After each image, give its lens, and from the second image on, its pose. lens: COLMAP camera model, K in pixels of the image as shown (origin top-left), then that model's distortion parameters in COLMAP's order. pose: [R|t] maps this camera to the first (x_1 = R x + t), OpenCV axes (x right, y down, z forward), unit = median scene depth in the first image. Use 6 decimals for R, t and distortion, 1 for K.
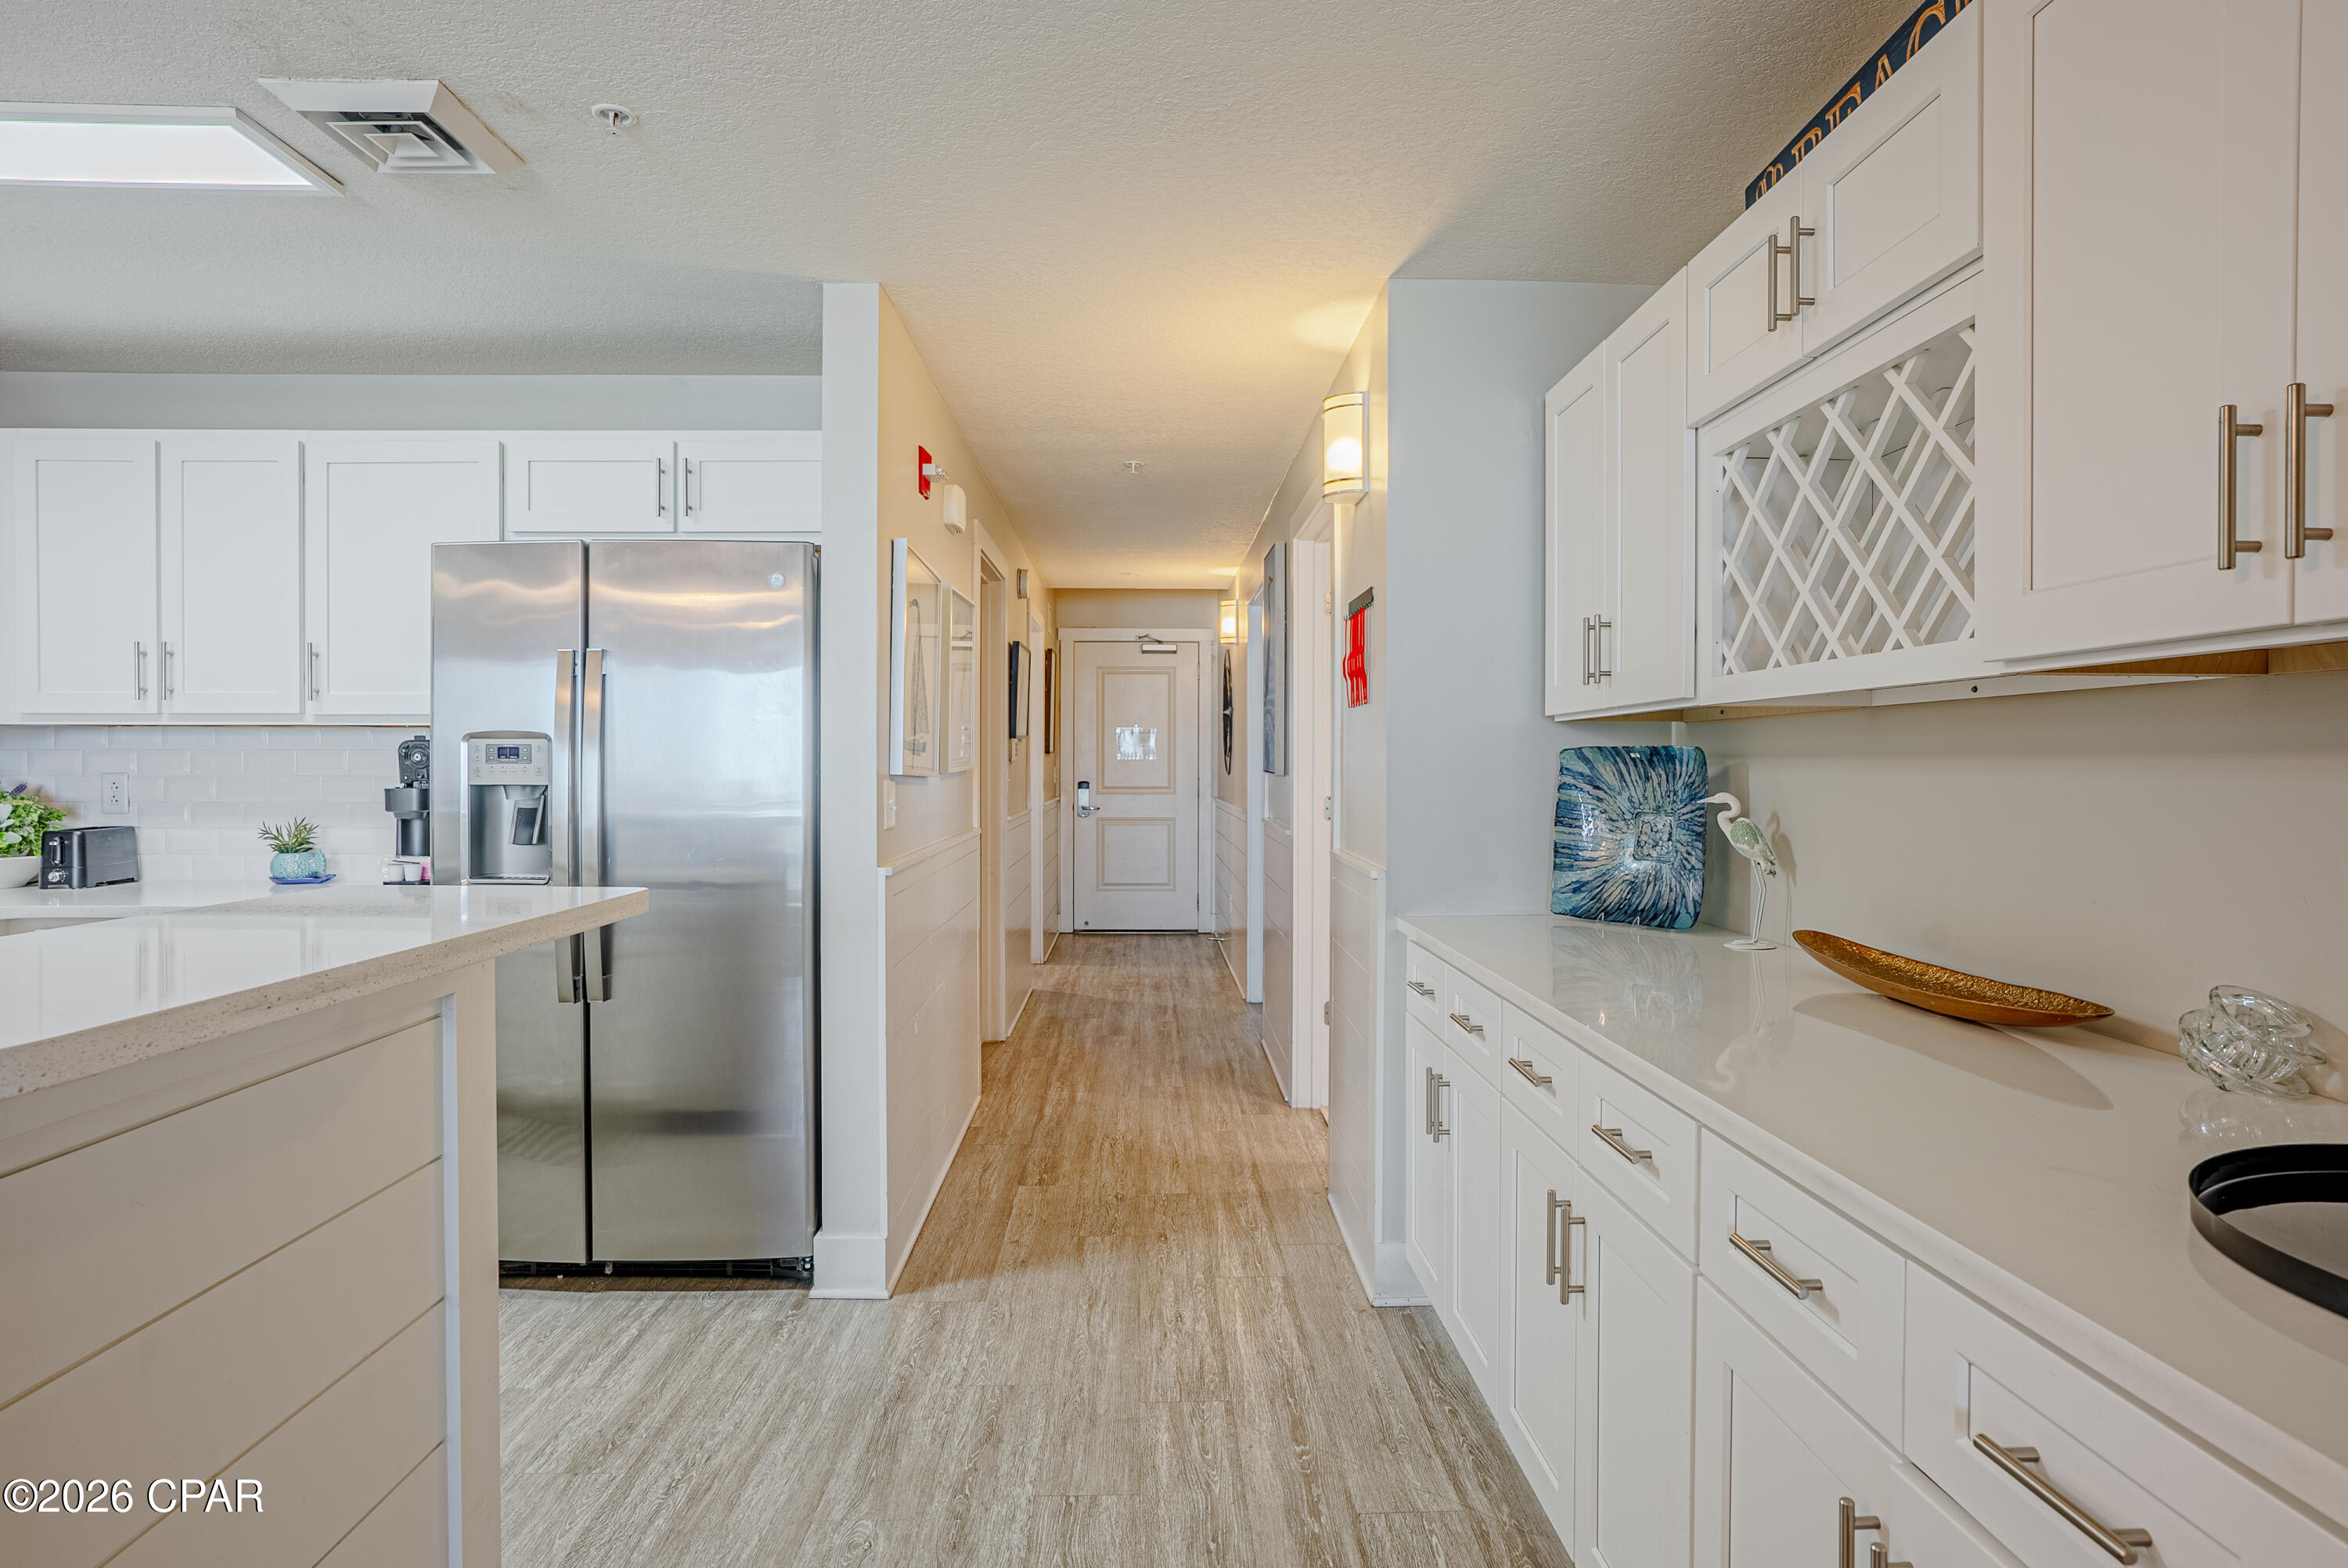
lens RADIAL K [[1292.0, 0, 1165.1], [0, 1292.0, 787.8], [0, 0, 1]] dist [-0.056306, 0.032589]
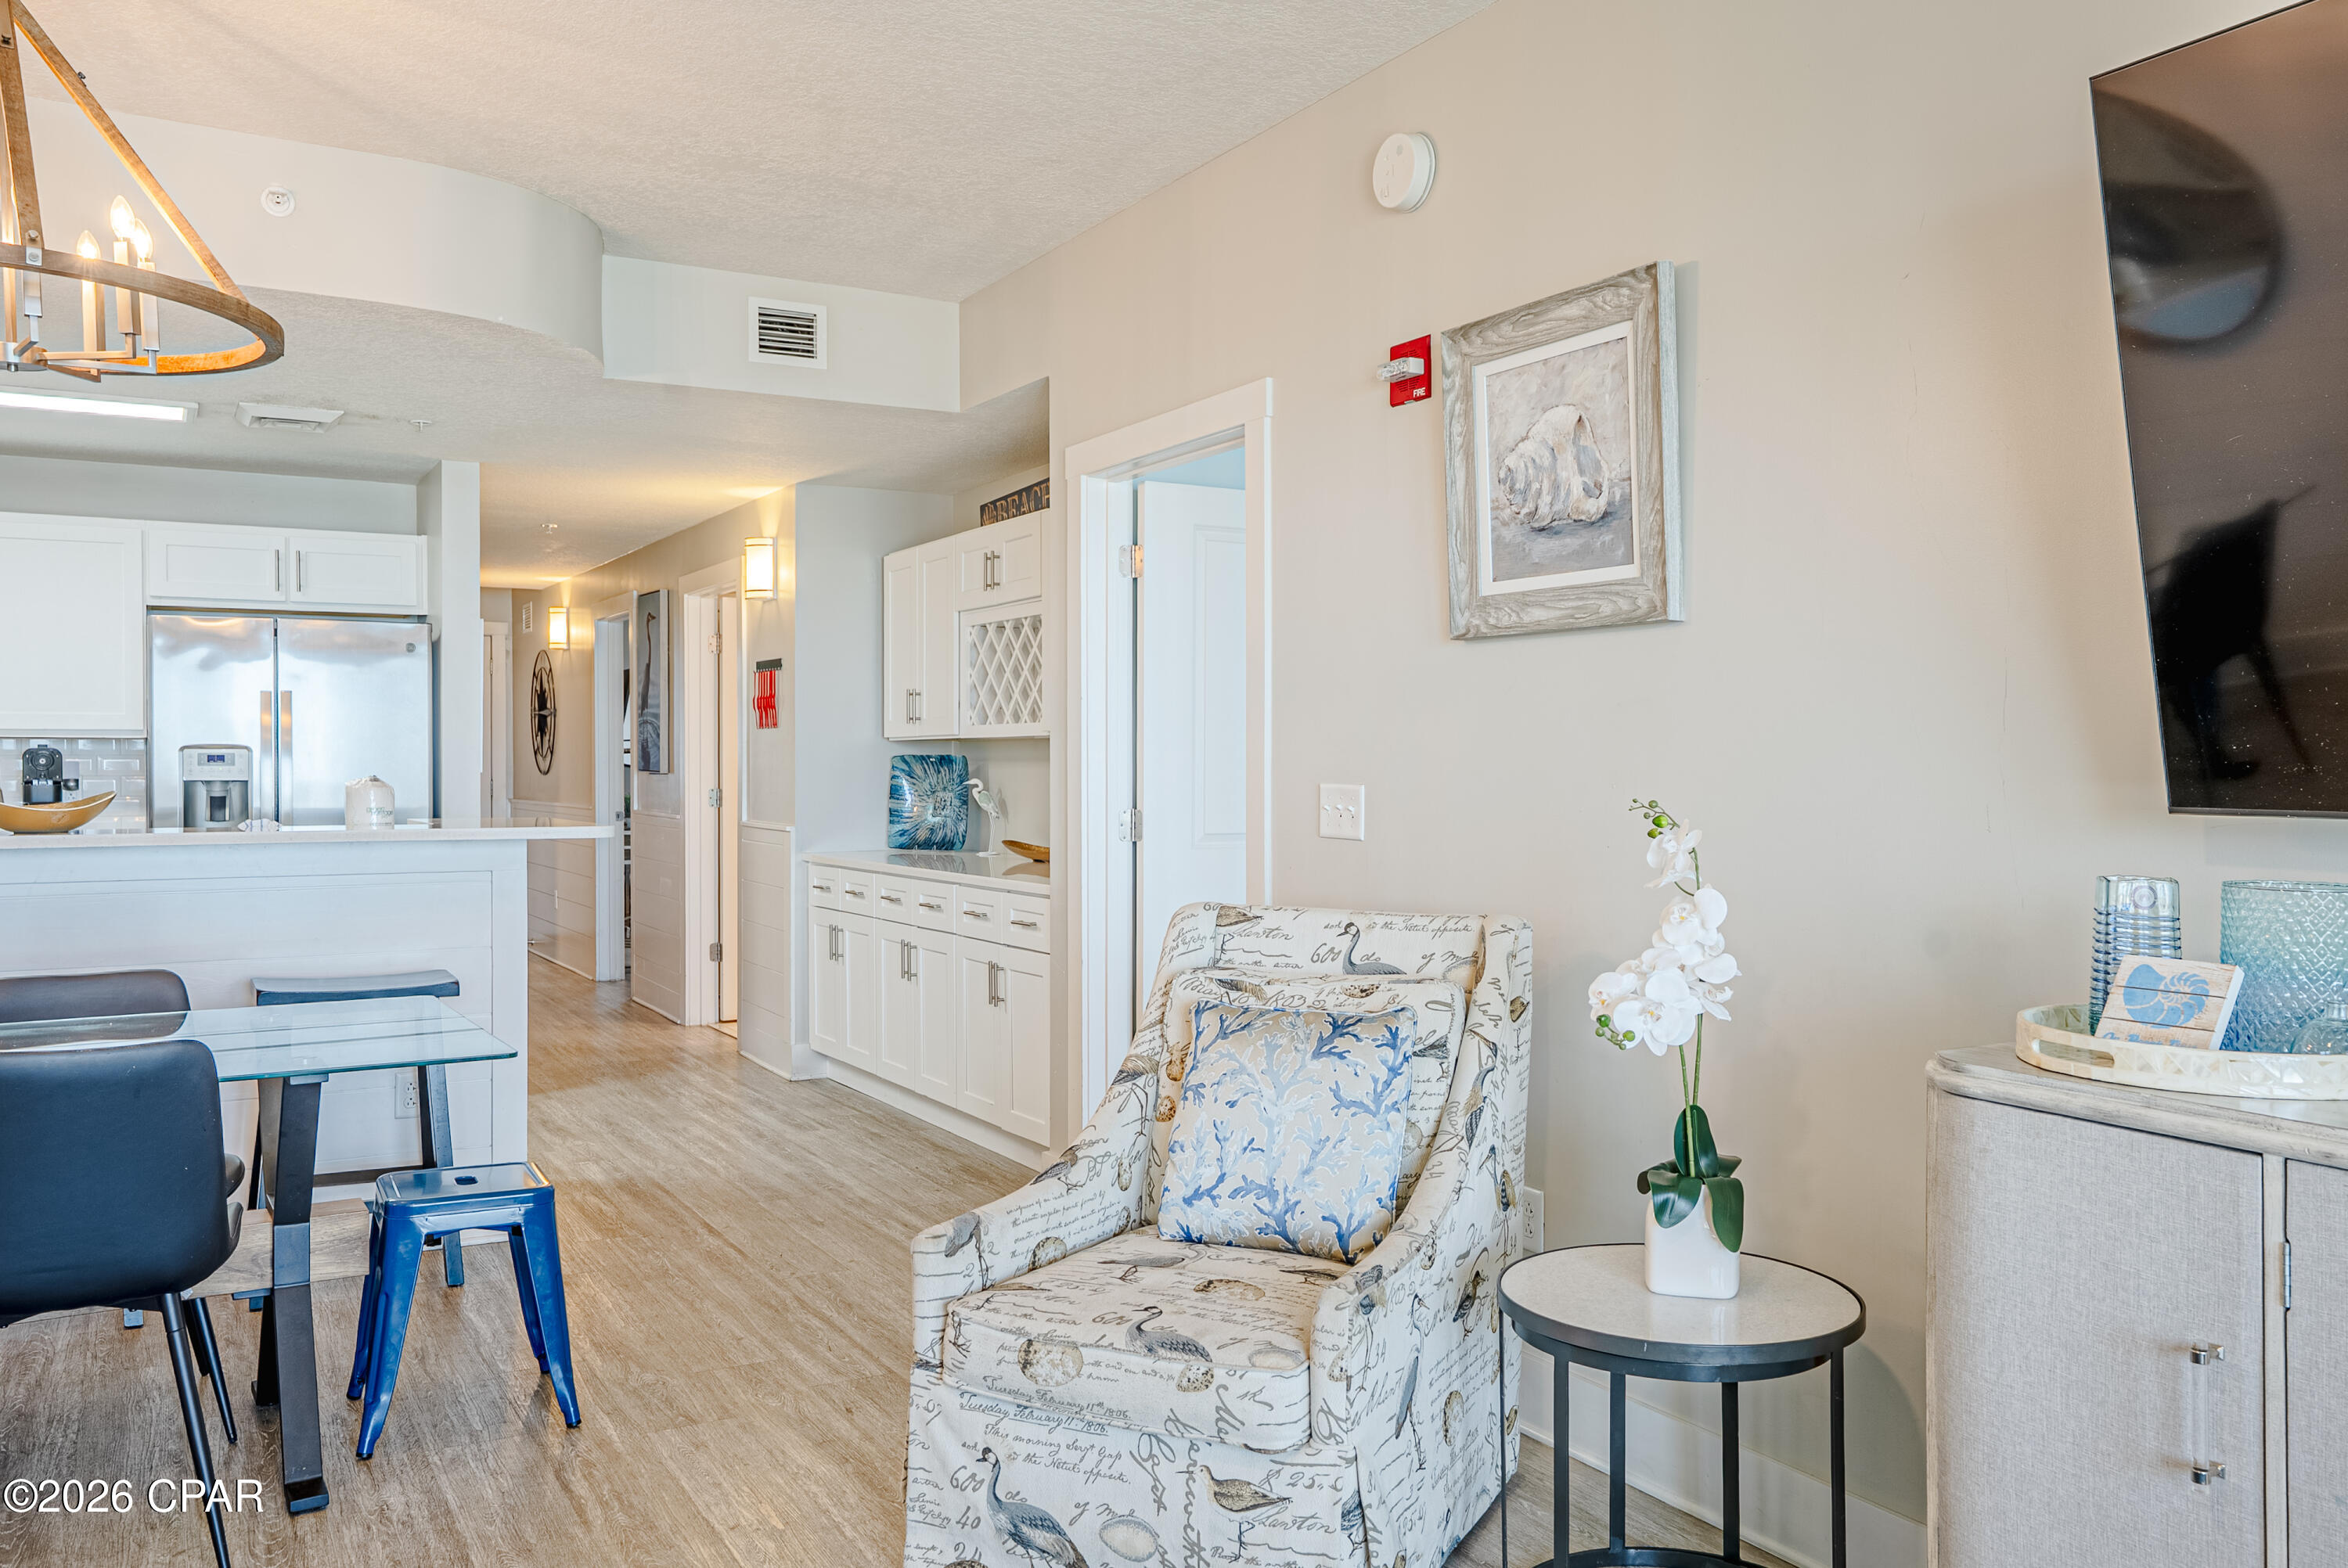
lens RADIAL K [[1902.5, 0, 1174.0], [0, 1902.5, 784.0], [0, 0, 1]] dist [-0.000581, 0.000041]
pose [[0.886238, -0.007677, 0.463167, -0.554219], [0.010098, 0.999945, -0.002748, 0.019451], [-0.463121, 0.007112, 0.886267, -1.481210]]
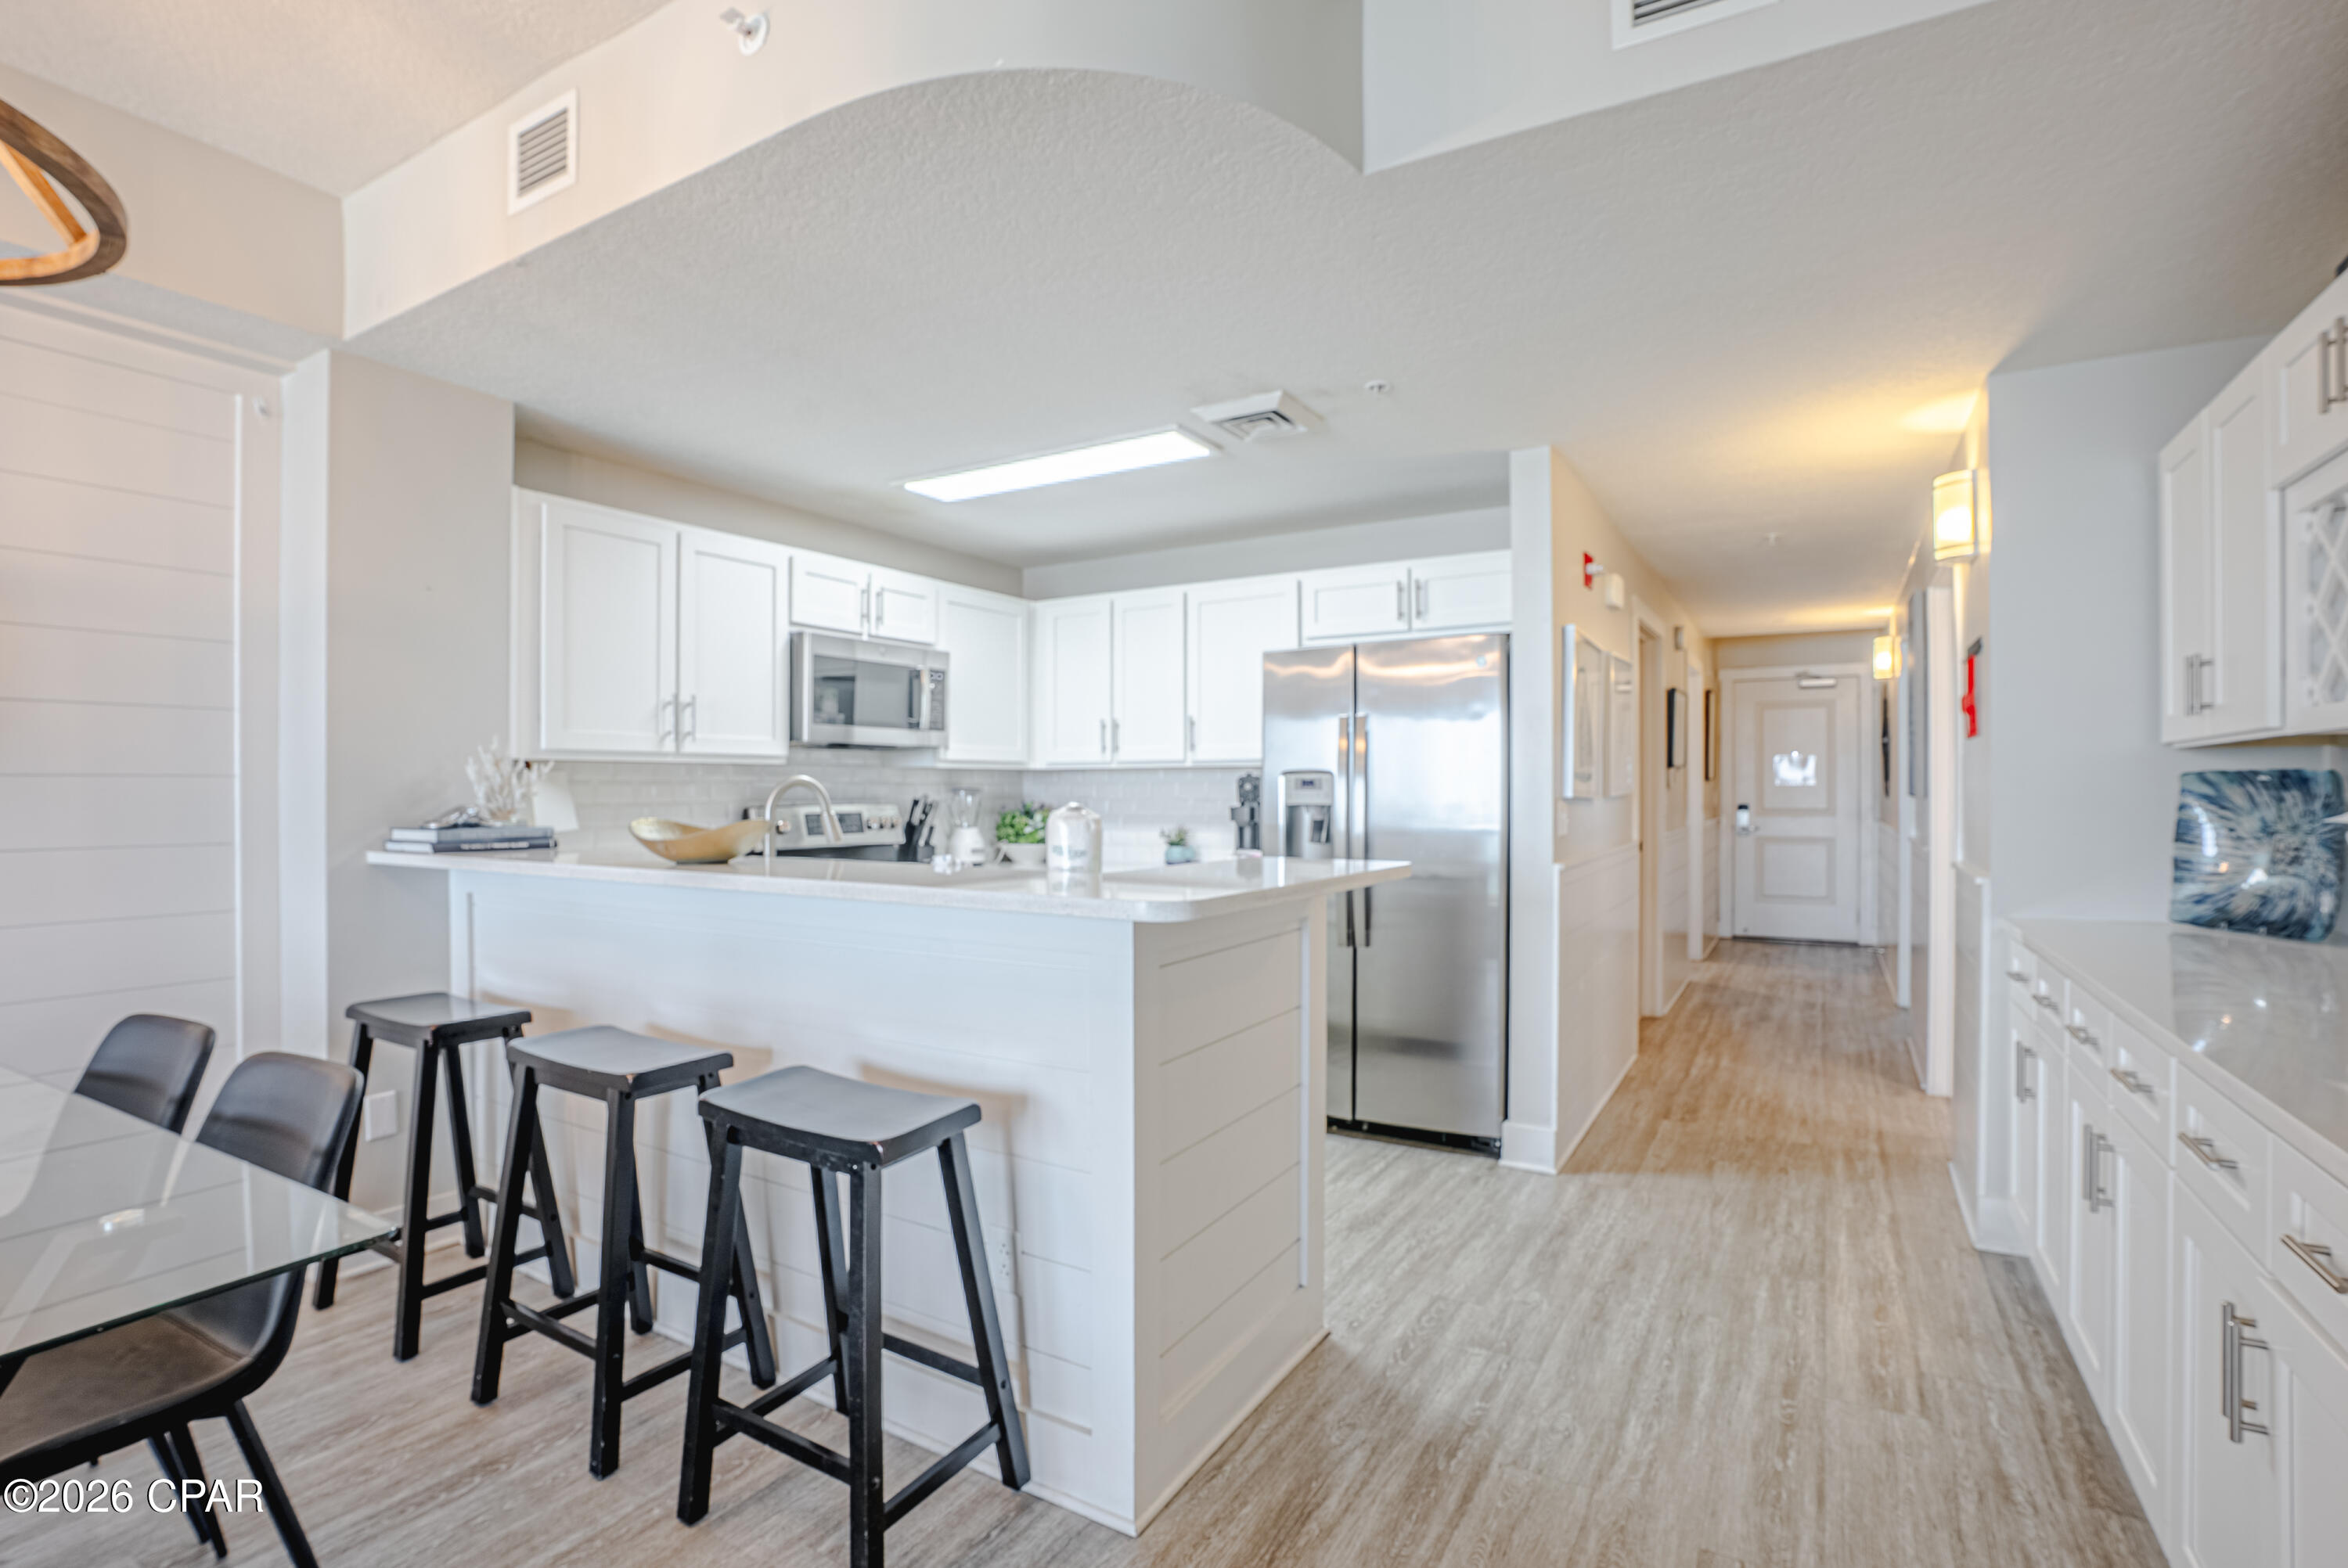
lens RADIAL K [[1099.0, 0, 1170.0], [0, 1099.0, 792.9], [0, 0, 1]] dist [-0.070280, 0.028117]
pose [[0.845847, -0.003069, -0.533416, 0.055560], [-0.005485, 0.999881, -0.014451, 0.004737], [0.533397, 0.015150, 0.845729, -0.218139]]
